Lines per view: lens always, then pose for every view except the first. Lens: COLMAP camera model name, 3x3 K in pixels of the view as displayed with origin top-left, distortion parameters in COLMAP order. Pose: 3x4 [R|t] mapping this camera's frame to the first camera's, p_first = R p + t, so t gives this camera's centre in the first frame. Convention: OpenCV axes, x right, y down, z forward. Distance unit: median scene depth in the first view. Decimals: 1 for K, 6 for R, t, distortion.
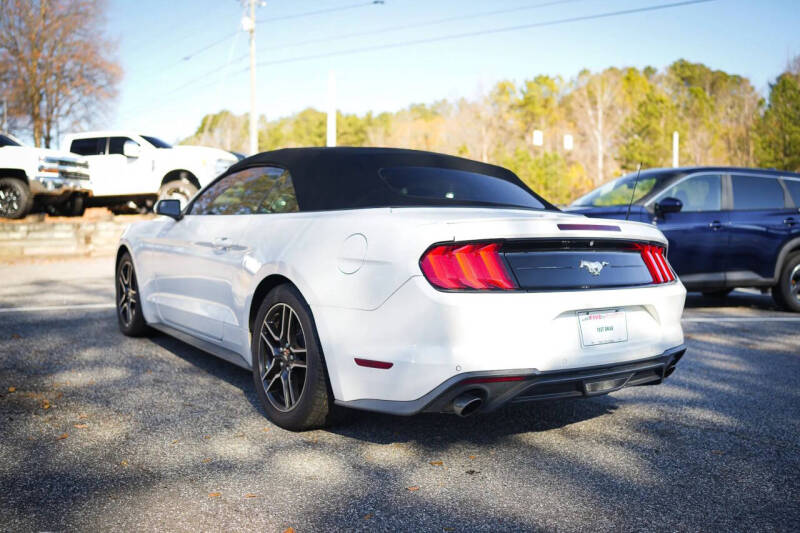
lens RADIAL K [[770.4, 0, 396.8], [0, 770.4, 264.1], [0, 0, 1]] dist [-0.185092, 0.252044]
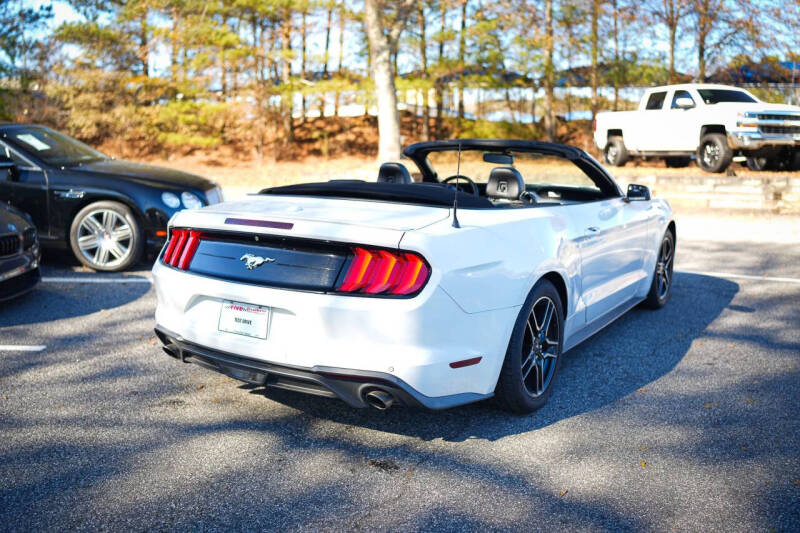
lens RADIAL K [[775.1, 0, 406.0], [0, 775.1, 263.2], [0, 0, 1]] dist [-0.198772, 0.258018]
pose [[0.377986, 0.126256, -0.917162, 0.308655], [-0.055807, 0.991963, 0.113553, -0.029493], [0.924128, 0.008262, 0.381994, 0.188320]]
